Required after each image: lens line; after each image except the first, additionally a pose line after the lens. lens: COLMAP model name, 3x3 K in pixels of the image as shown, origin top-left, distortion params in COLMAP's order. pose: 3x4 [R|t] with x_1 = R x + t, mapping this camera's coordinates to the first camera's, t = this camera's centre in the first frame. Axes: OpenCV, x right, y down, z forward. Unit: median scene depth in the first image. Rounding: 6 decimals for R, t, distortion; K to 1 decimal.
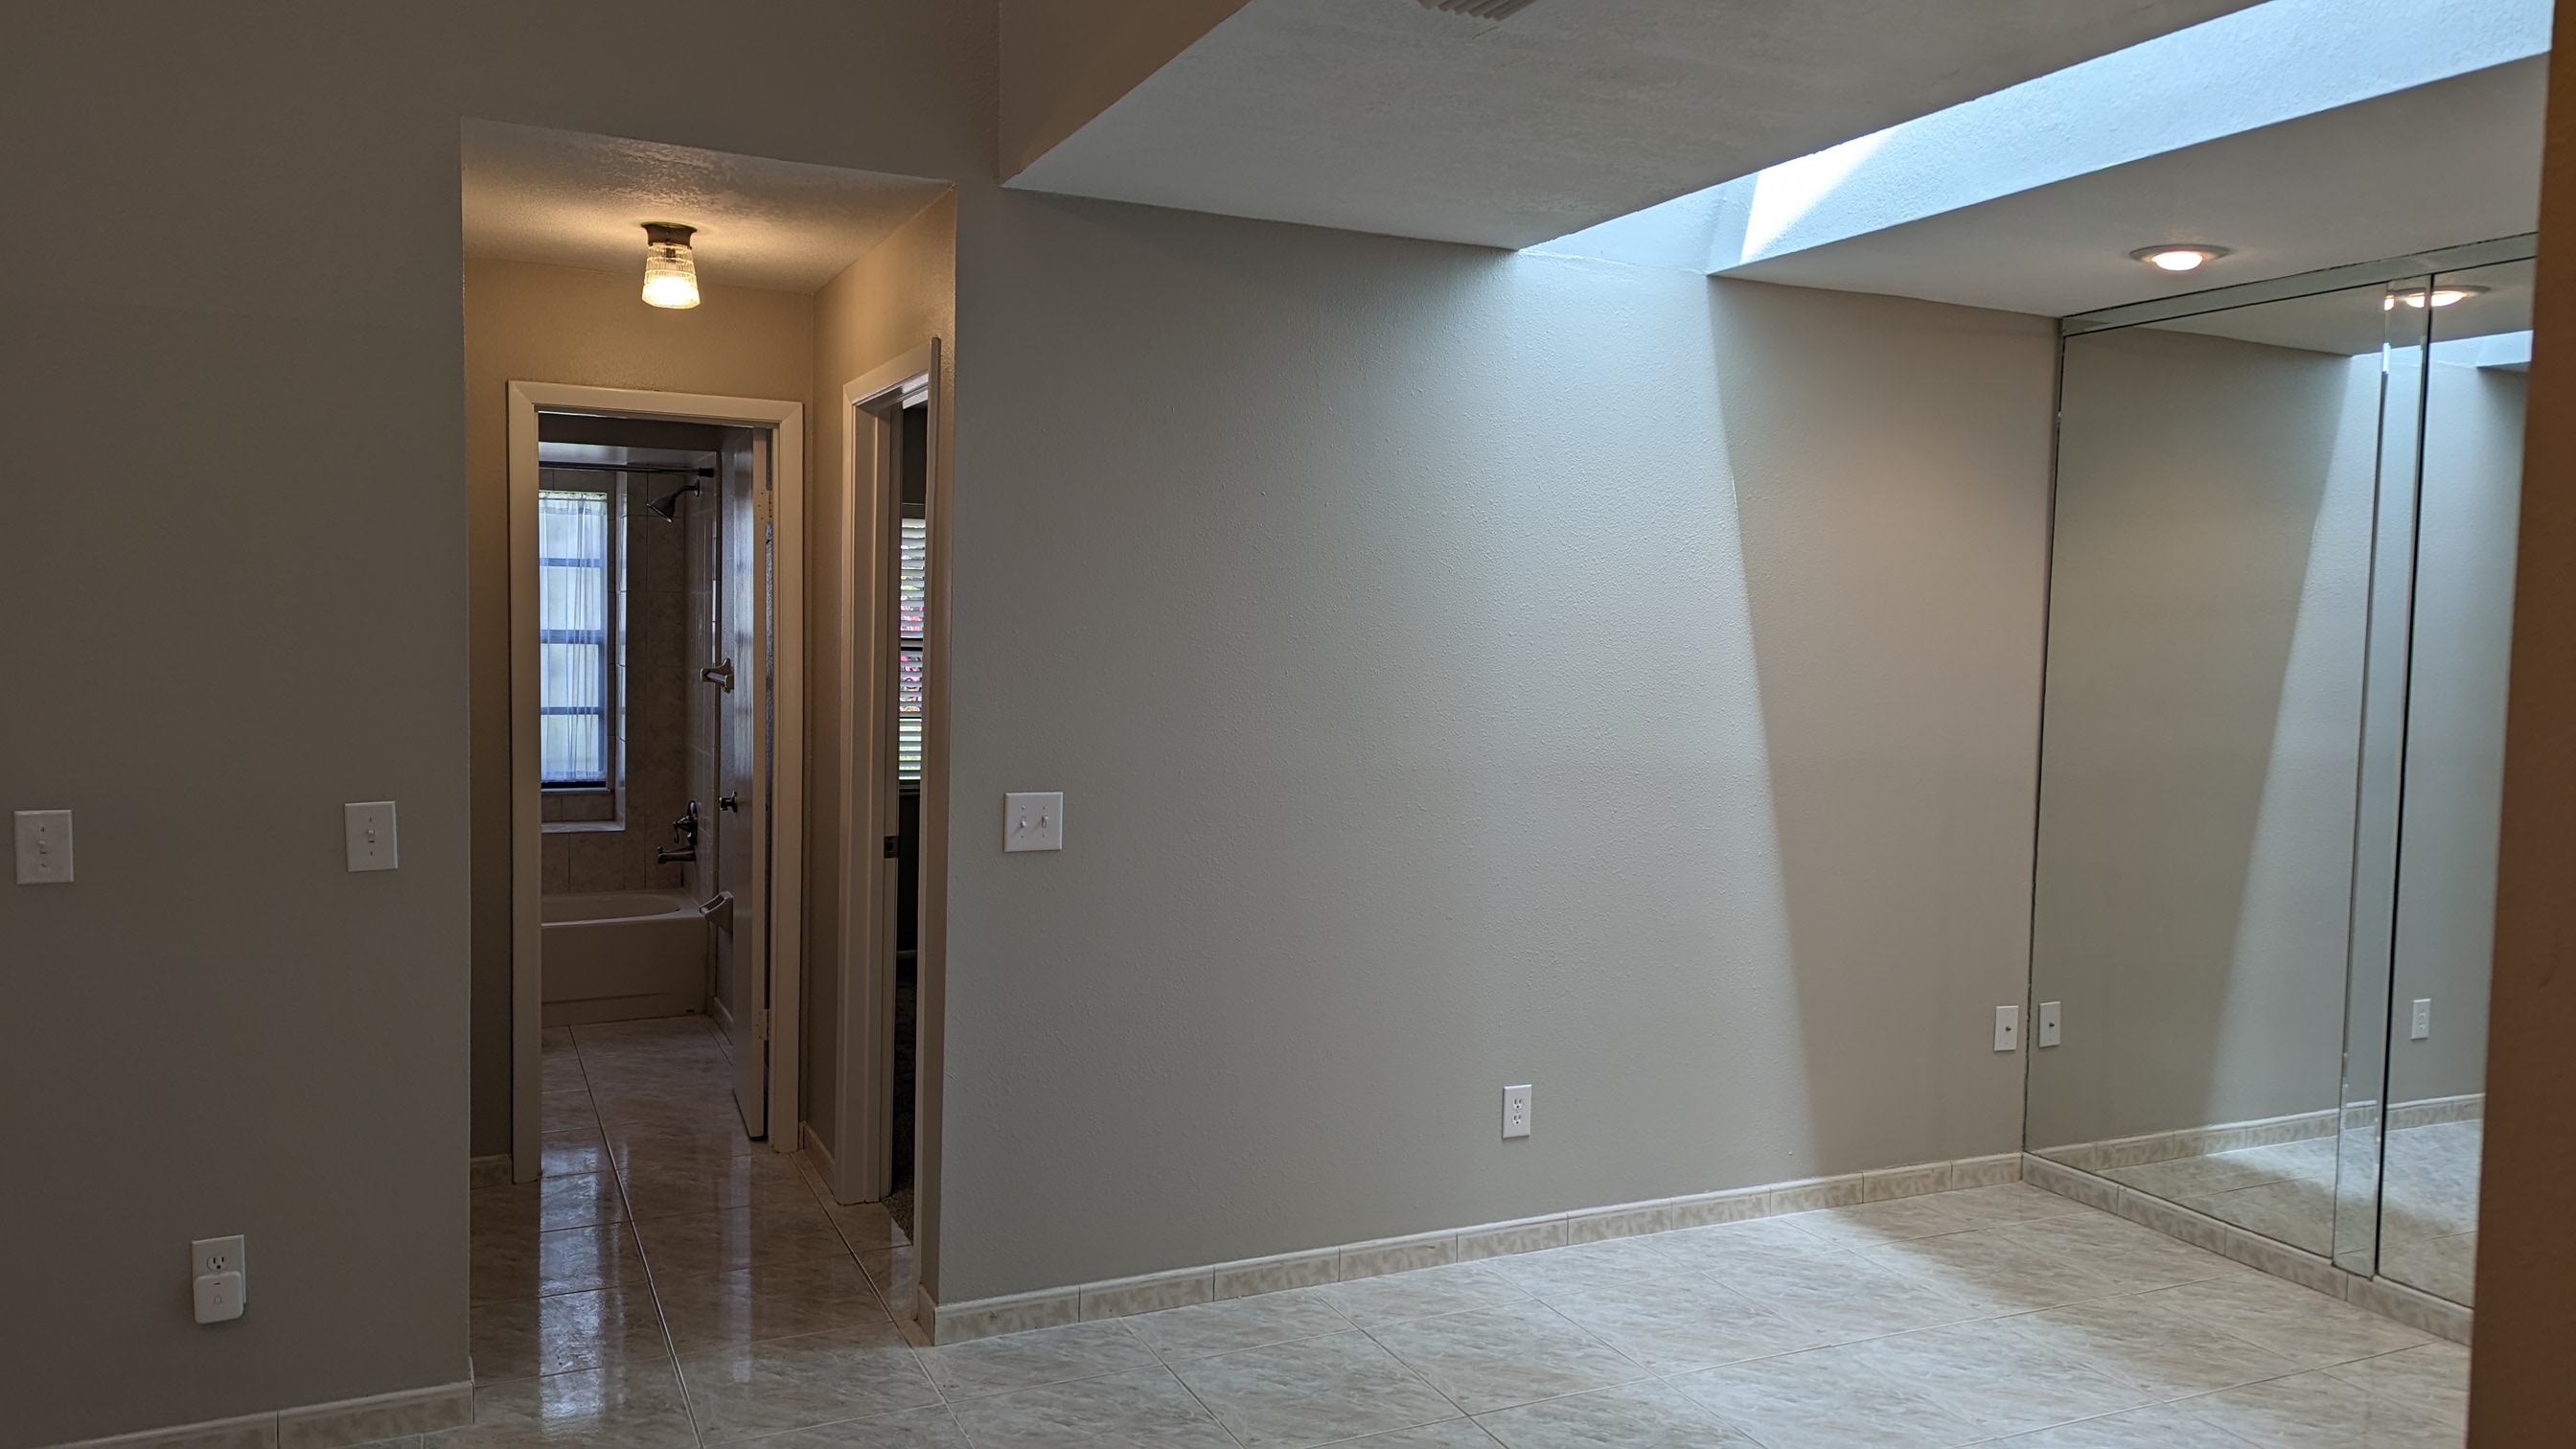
lens RADIAL K [[1806.2, 0, 1282.9], [0, 1806.2, 708.0], [0, 0, 1]] dist [0.076265, -0.058537]
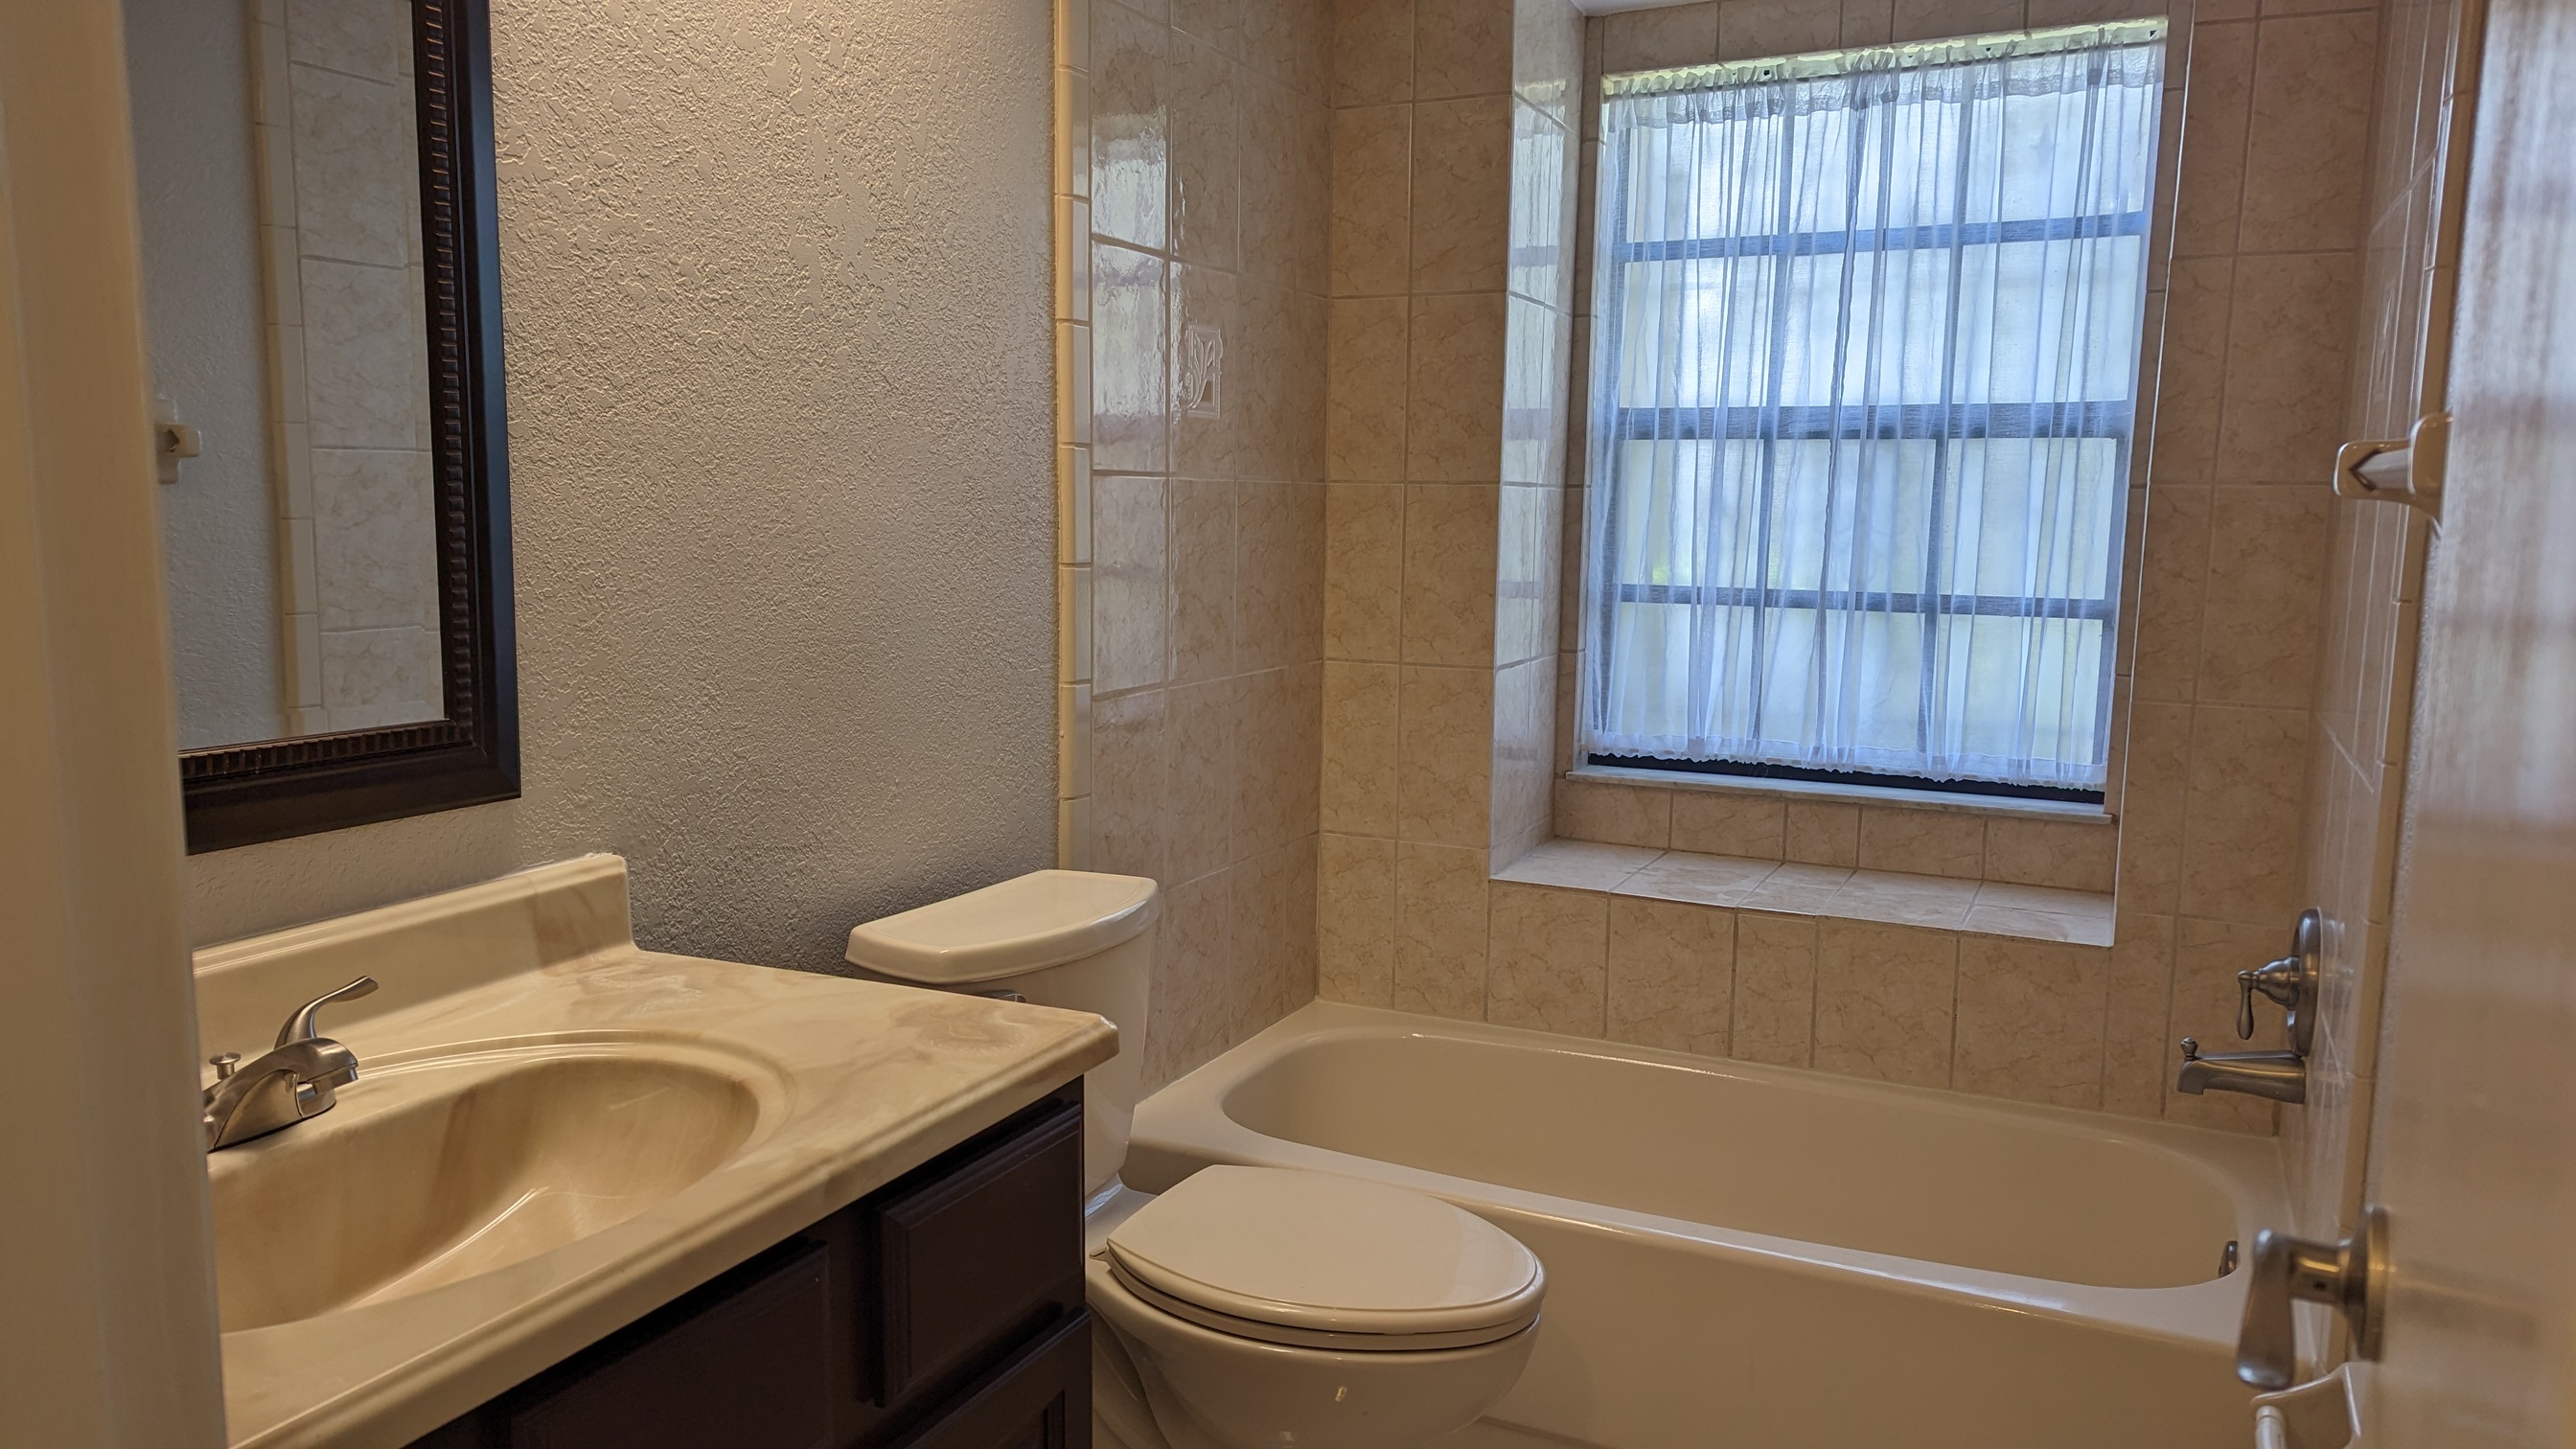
lens RADIAL K [[1806.2, 0, 1282.9], [0, 1806.2, 708.0], [0, 0, 1]] dist [0.076265, -0.058537]
pose [[0.626354, 0.078431, -0.775583, -0.297000], [-0.036476, 0.996785, 0.071342, 0.001455], [0.778685, -0.016395, 0.627201, 1.023034]]
